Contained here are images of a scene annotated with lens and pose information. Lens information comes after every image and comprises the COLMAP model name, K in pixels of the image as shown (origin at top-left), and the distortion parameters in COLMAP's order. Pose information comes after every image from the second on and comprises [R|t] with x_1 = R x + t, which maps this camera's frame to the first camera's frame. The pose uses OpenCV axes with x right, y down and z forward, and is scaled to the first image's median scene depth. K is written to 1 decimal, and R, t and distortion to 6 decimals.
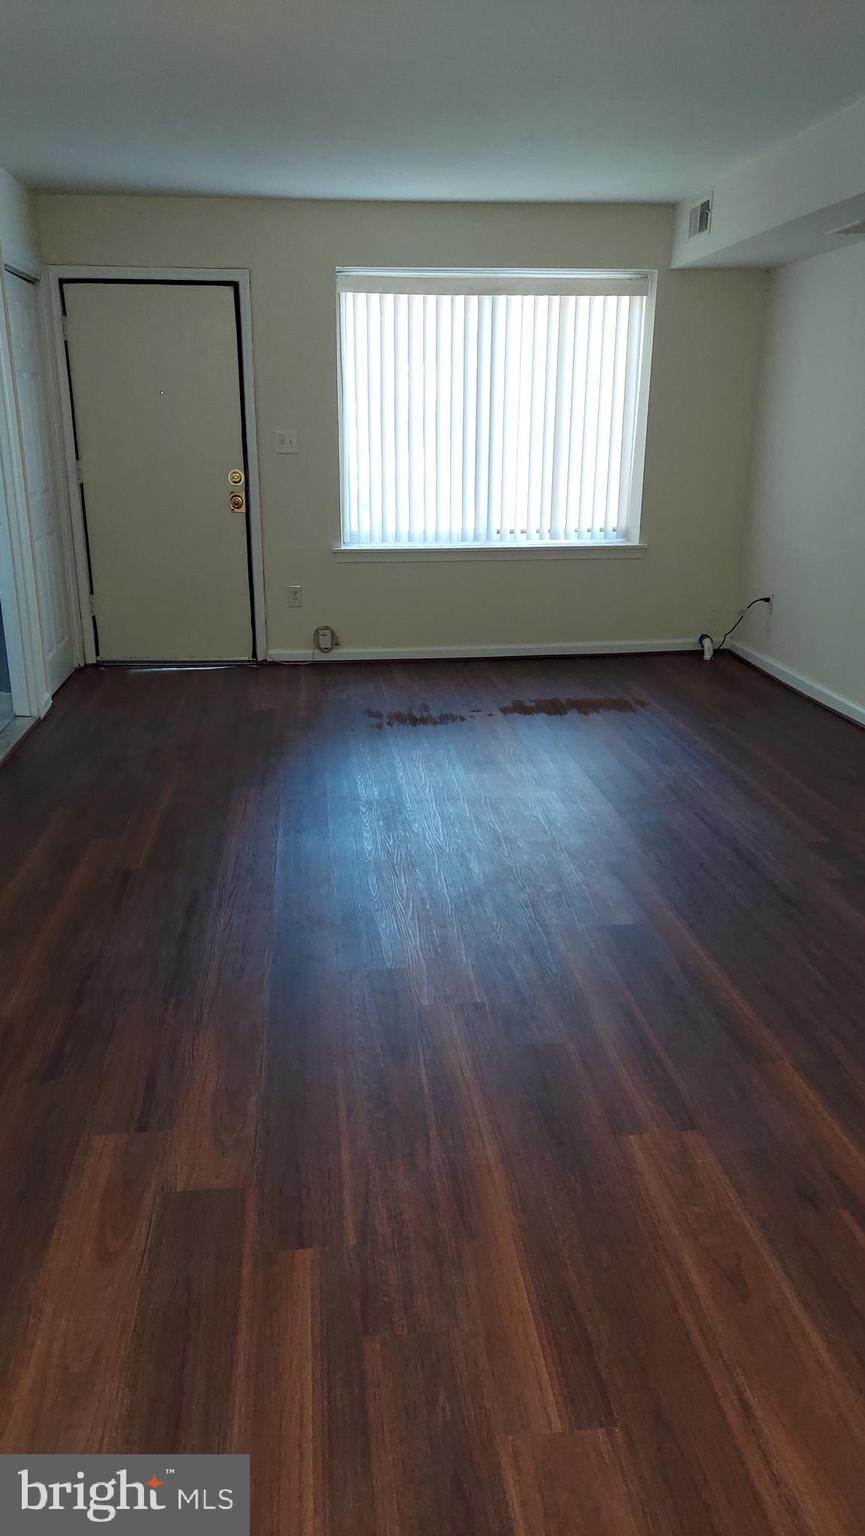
lens RADIAL K [[1094.9, 0, 420.4], [0, 1094.9, 768.0], [0, 0, 1]] dist [0.103877, -0.116264]
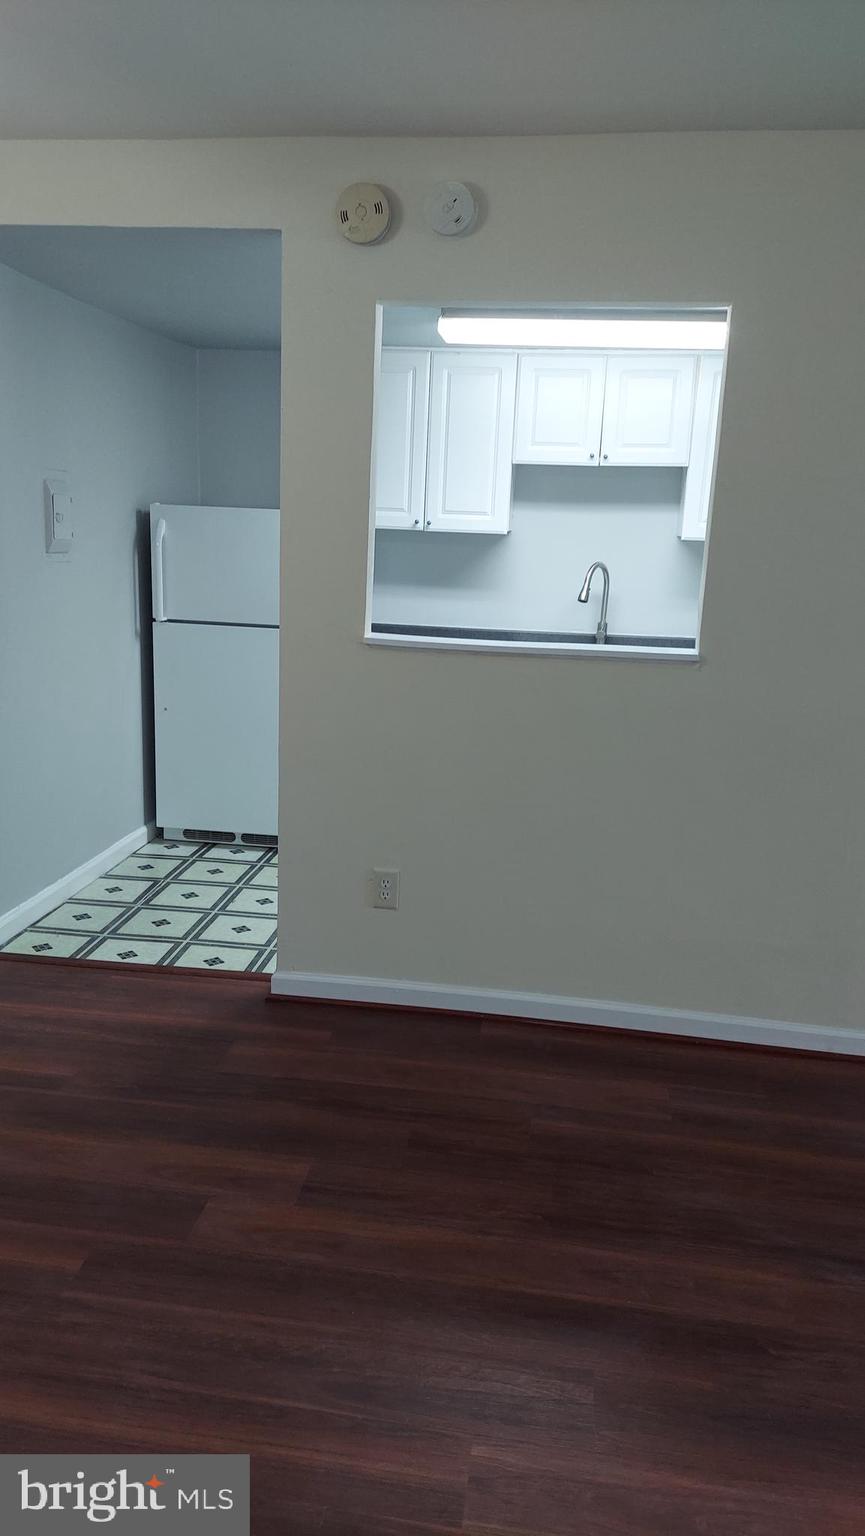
lens RADIAL K [[1094.9, 0, 420.4], [0, 1094.9, 768.0], [0, 0, 1]] dist [0.103877, -0.116264]
pose [[-0.245282, 0.198664, -0.948878, 0.389196], [-0.331570, 0.902560, 0.274676, -0.222301], [0.910988, 0.381992, -0.155511, 0.640605]]
